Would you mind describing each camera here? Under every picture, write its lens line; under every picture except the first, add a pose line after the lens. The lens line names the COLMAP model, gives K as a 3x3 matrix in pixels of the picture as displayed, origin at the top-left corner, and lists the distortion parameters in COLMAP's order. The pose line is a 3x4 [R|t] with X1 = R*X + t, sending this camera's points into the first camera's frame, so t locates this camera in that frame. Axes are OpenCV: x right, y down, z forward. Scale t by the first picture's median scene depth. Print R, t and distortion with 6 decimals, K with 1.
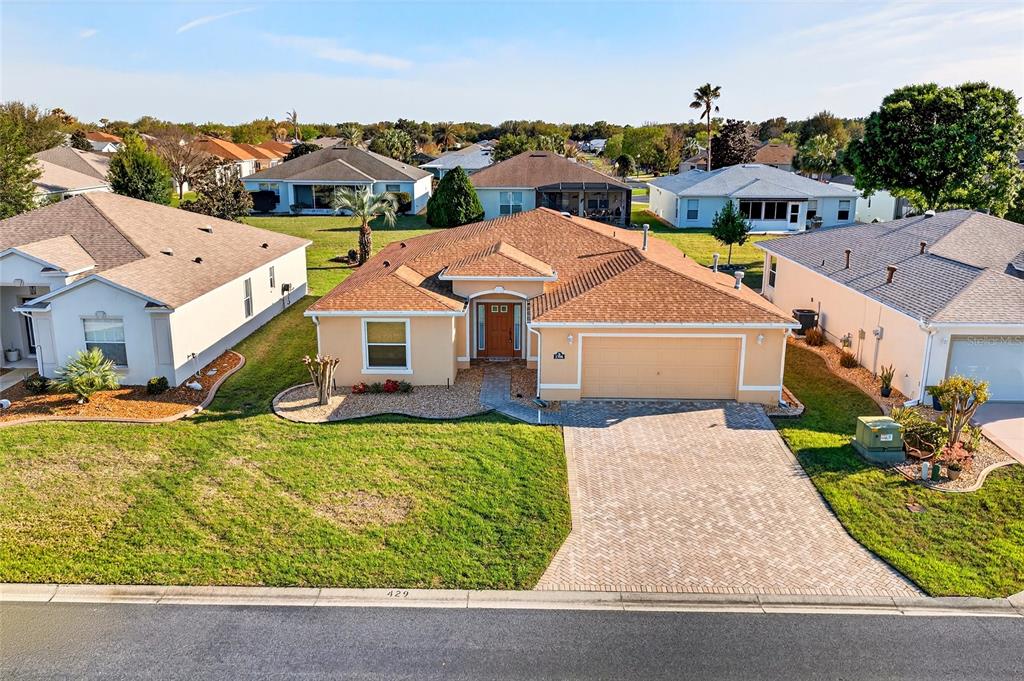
lens RADIAL K [[838.5, 0, 512.0], [0, 838.5, 340.5], [0, 0, 1]] dist [0.045897, -0.066499]
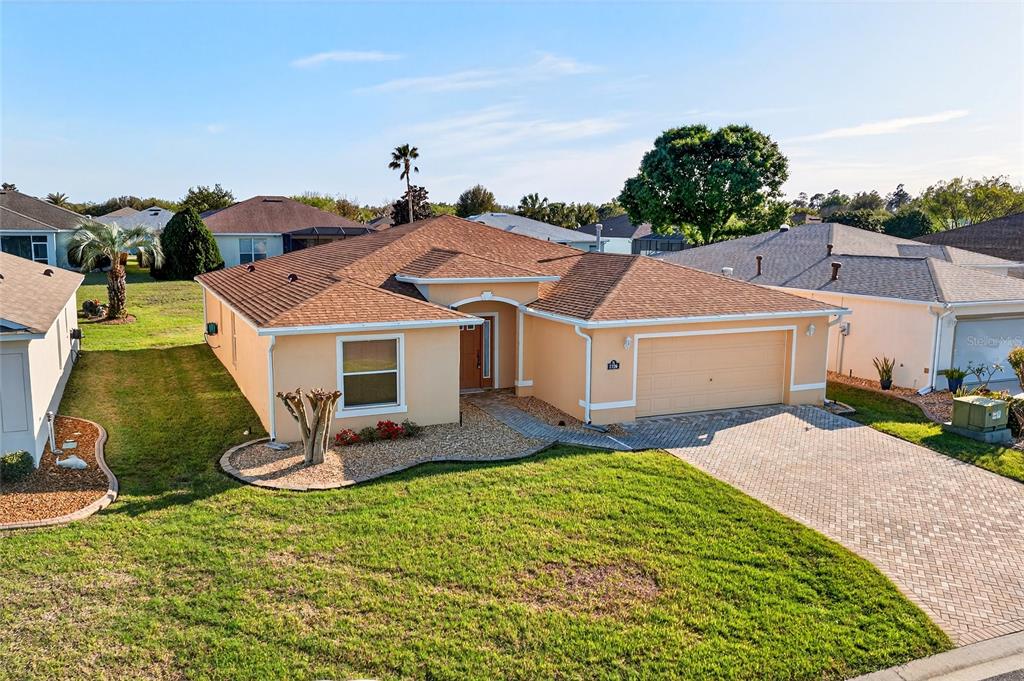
lens RADIAL K [[838.5, 0, 512.0], [0, 838.5, 340.5], [0, 0, 1]] dist [0.045897, -0.066499]
pose [[0.901764, -0.056055, 0.428578, -0.363630], [0.097661, 0.992337, -0.075695, 0.045377], [-0.421051, 0.110115, 0.900328, 0.331647]]
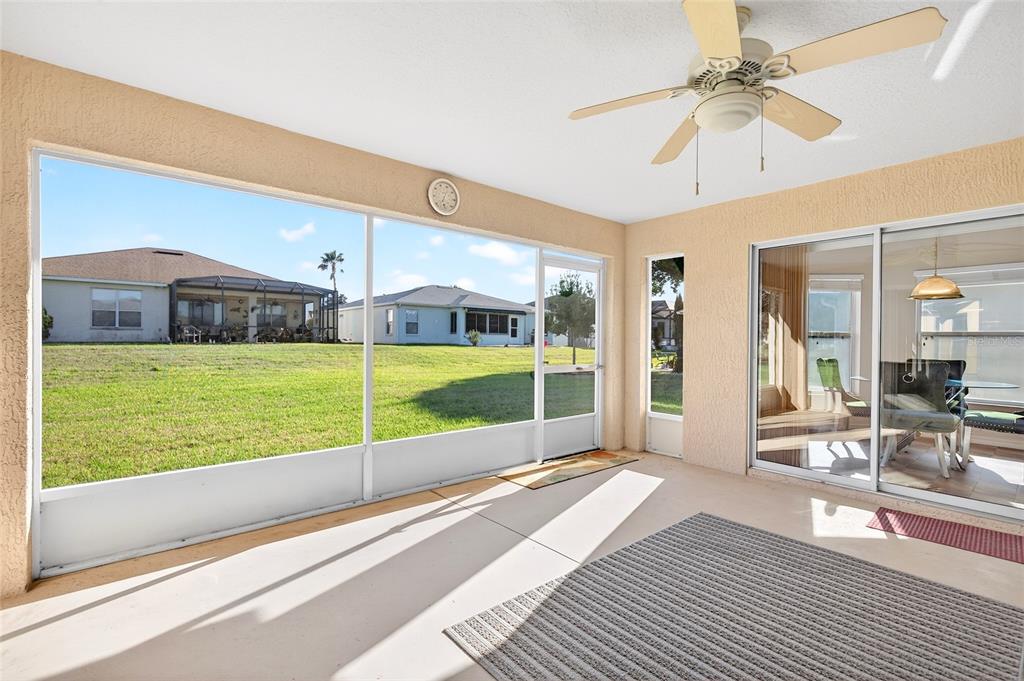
lens RADIAL K [[454.0, 0, 502.3], [0, 454.0, 339.6], [0, 0, 1]] dist [0.001347, 0.000256]
pose [[0.763230, 0.004147, 0.646114, -0.000395], [0.145585, 0.973161, -0.178219, -0.124814], [-0.629512, 0.230086, 0.742142, 1.596737]]
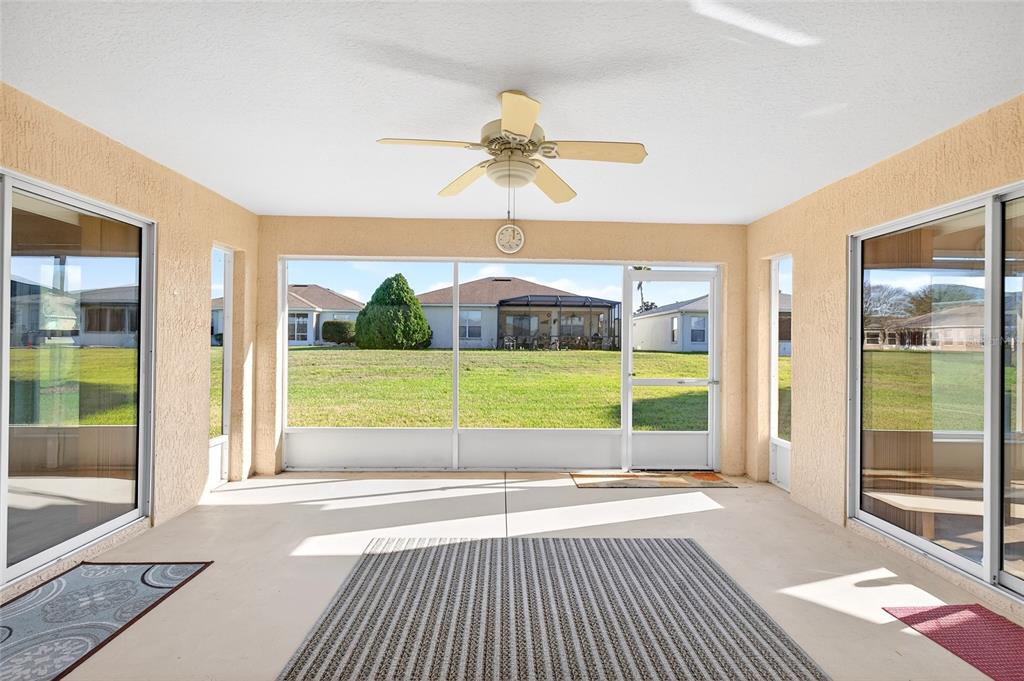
lens RADIAL K [[450.0, 0, 512.0], [0, 450.0, 340.5], [0, 0, 1]] dist [0.001601, 0.000059]
pose [[0.998925, 0.007978, 0.045670, 0.061379], [0.003314, 0.970274, -0.241988, -0.115995], [-0.046243, 0.241879, 0.969204, 1.548906]]
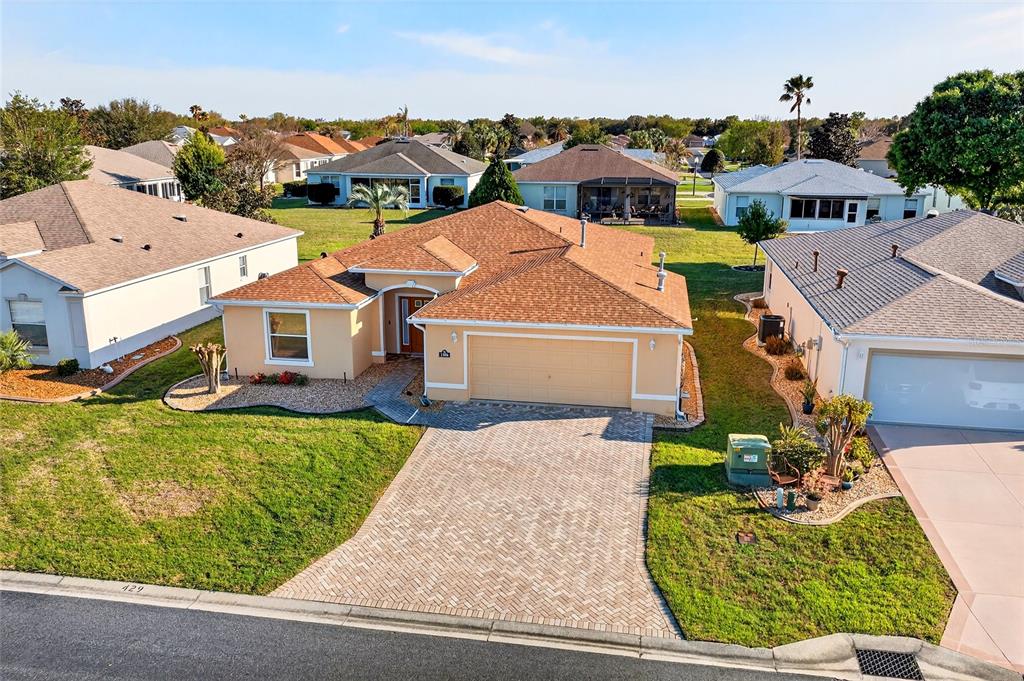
lens RADIAL K [[838.5, 0, 512.0], [0, 838.5, 340.5], [0, 0, 1]] dist [0.045897, -0.066499]
pose [[0.987684, 0.037837, -0.151817, 0.278656], [-0.037132, 0.999282, 0.007474, -0.007257], [0.151991, -0.001744, 0.988380, 0.060629]]
